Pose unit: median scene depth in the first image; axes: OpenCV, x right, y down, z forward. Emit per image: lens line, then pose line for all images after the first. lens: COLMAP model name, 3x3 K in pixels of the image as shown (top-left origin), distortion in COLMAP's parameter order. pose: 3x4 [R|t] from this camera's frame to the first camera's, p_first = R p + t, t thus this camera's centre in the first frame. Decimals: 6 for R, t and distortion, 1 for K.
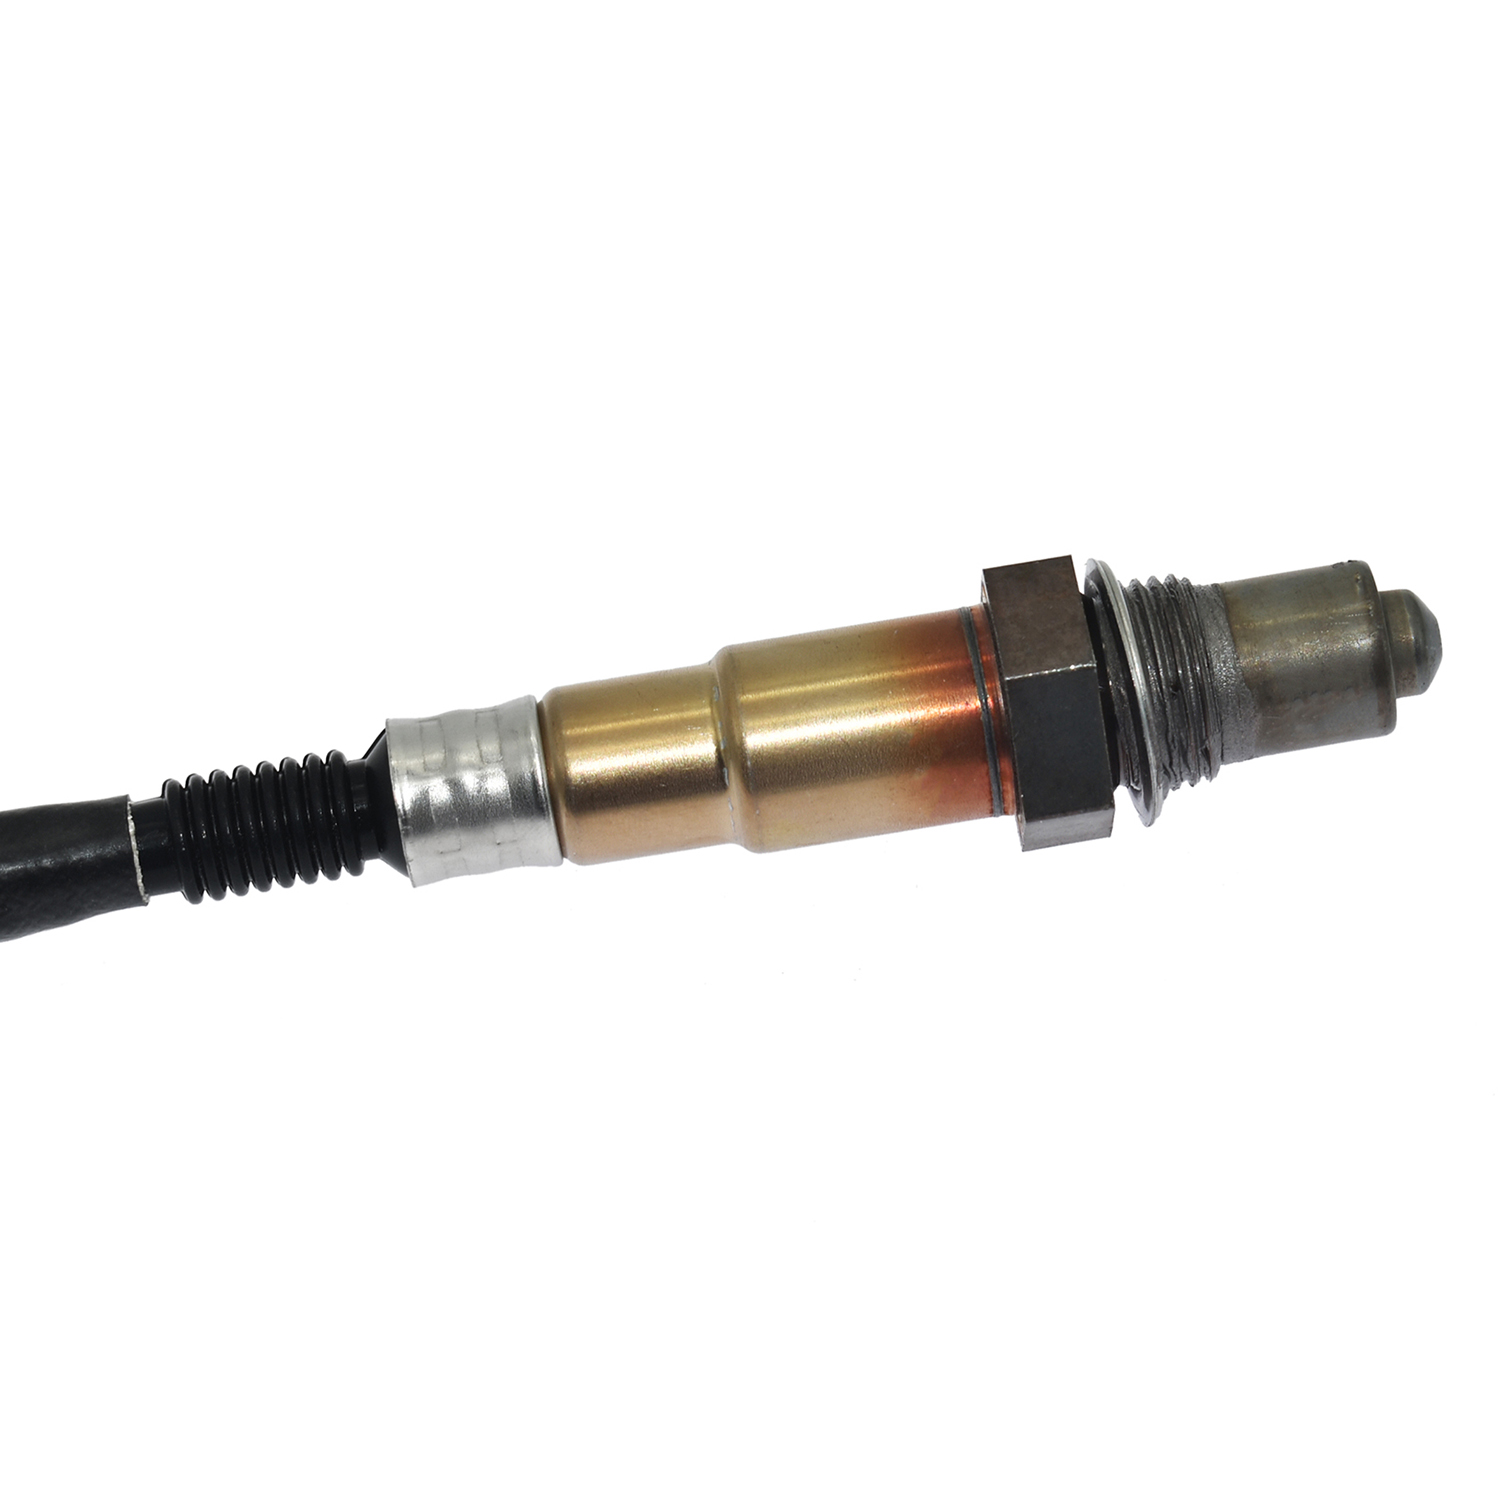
lens RADIAL K [[5461.7, 0, 750.0], [0, 5461.7, 750.0], [0, 0, 1]] dist [-0.060074, -0.233864]
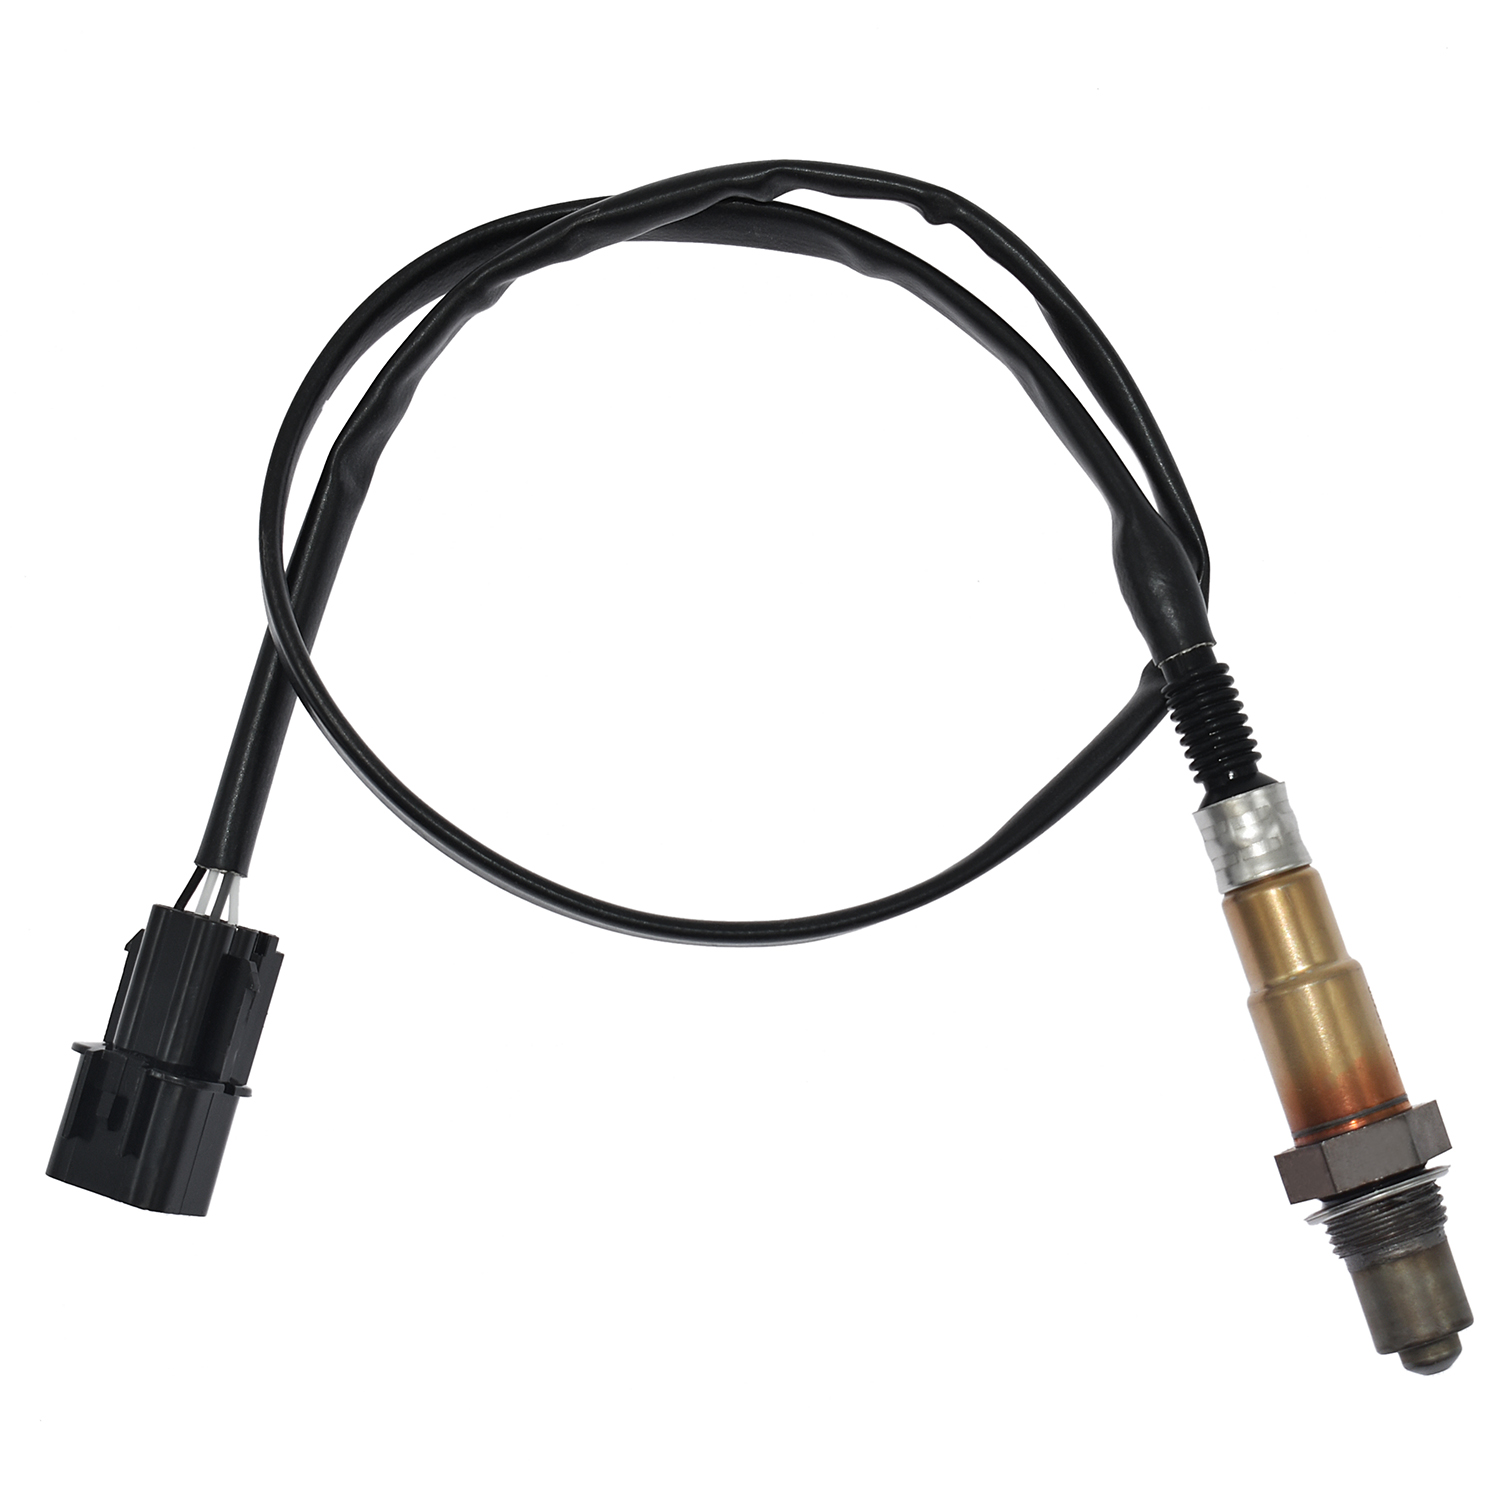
lens RADIAL K [[3628.3, 0, 750.0], [0, 3628.3, 750.0], [0, 0, 1]] dist [0.458066, -6.571893]
pose [[0.161724, 0.981786, -0.099708, 0.012548], [-0.975322, 0.174408, 0.135384, 0.001368], [0.150308, 0.075352, 0.985763, -0.181898]]
